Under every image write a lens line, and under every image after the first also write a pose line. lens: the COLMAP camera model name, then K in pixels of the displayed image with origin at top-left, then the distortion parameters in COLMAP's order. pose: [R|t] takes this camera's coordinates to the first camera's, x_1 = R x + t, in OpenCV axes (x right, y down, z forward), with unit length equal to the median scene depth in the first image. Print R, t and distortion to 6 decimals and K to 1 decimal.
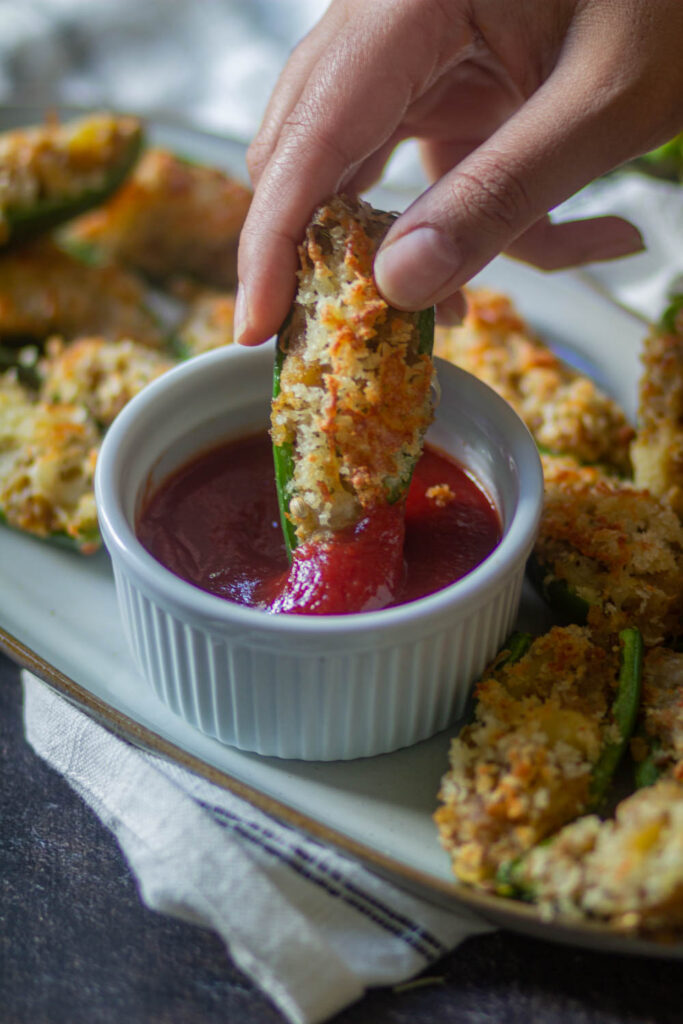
lens RADIAL K [[4978.4, 0, 341.5], [0, 4978.4, 512.0], [0, 0, 1]] dist [0.060635, 13.475118]
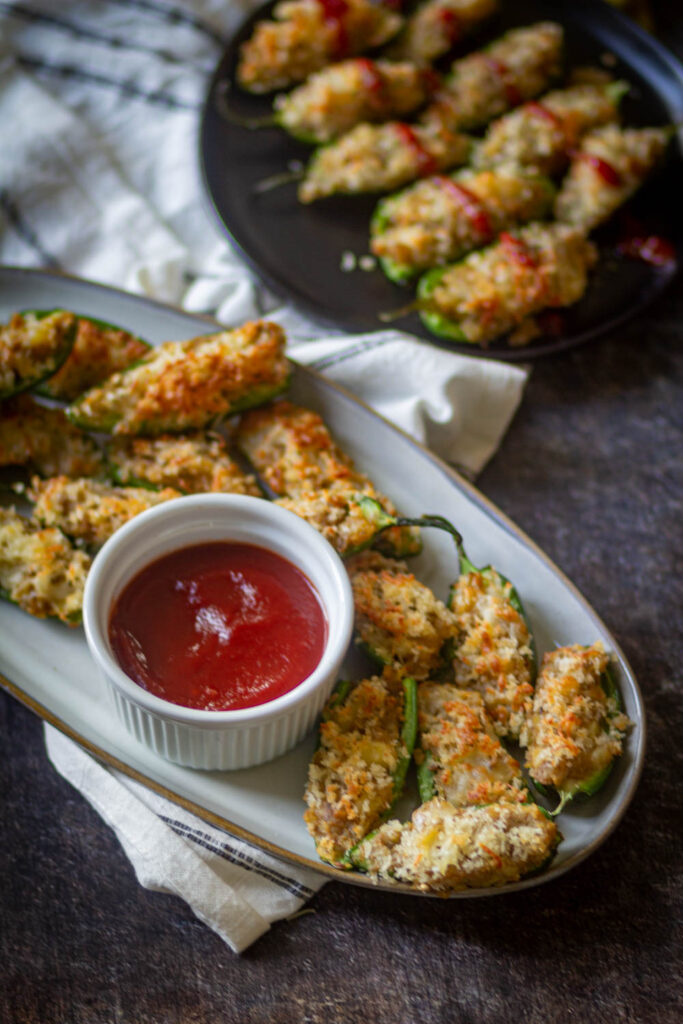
lens RADIAL K [[4978.4, 0, 341.5], [0, 4978.4, 512.0], [0, 0, 1]] dist [0.060635, 13.475118]
pose [[0.995298, -0.073354, 0.063257, -0.068421], [0.054886, 0.965204, 0.255672, -0.473729], [-0.079810, -0.250998, 0.964692, -0.618294]]
